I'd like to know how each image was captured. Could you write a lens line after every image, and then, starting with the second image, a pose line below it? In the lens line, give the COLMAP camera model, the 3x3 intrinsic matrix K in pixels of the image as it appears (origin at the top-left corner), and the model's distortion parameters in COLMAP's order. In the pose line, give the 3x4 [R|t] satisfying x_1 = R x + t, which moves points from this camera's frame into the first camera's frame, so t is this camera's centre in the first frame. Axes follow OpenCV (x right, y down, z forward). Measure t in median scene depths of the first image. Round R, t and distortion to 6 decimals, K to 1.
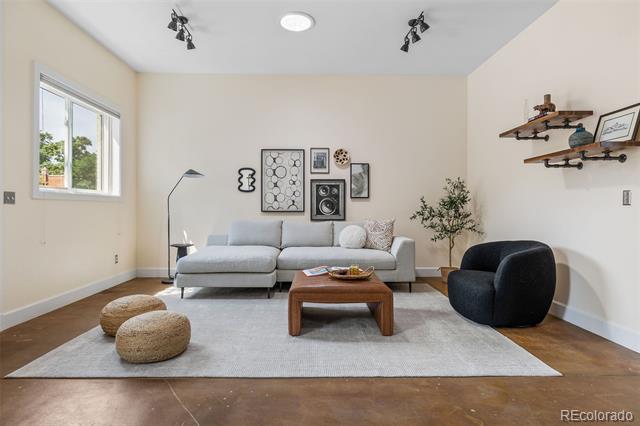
lens RADIAL K [[344.9, 0, 320.0], [0, 344.9, 213.0], [0, 0, 1]] dist [-0.003188, -0.000448]
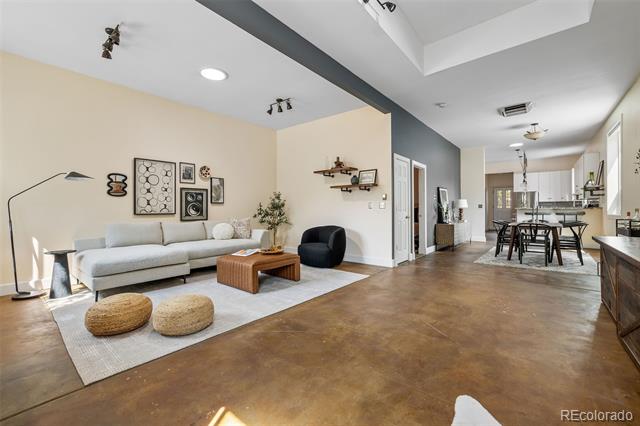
lens RADIAL K [[268.6, 0, 320.0], [0, 268.6, 213.0], [0, 0, 1]] dist [0.000089, -0.000089]
pose [[0.655536, -0.015461, 0.755006, -0.429976], [0.017359, 0.999835, 0.005403, -0.003339], [-0.754964, 0.009564, 0.655696, -0.006220]]
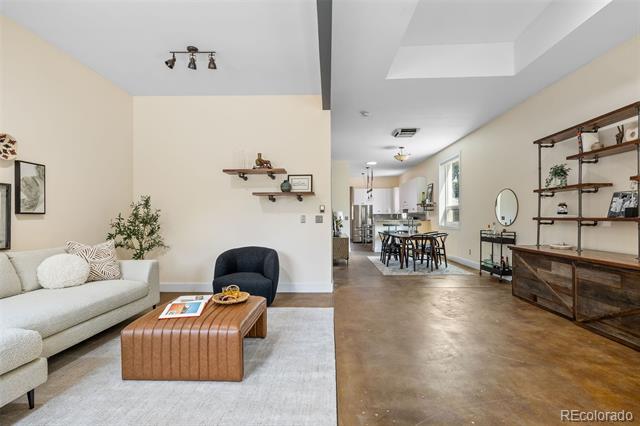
lens RADIAL K [[297.8, 0, 319.4], [0, 297.8, 221.2], [0, 0, 1]] dist [-0.004089, -0.000478]
pose [[0.052685, -0.013040, 0.998526, -0.440367], [0.018781, 0.999751, 0.012065, -0.026233], [-0.998435, 0.018117, 0.052916, 0.413470]]
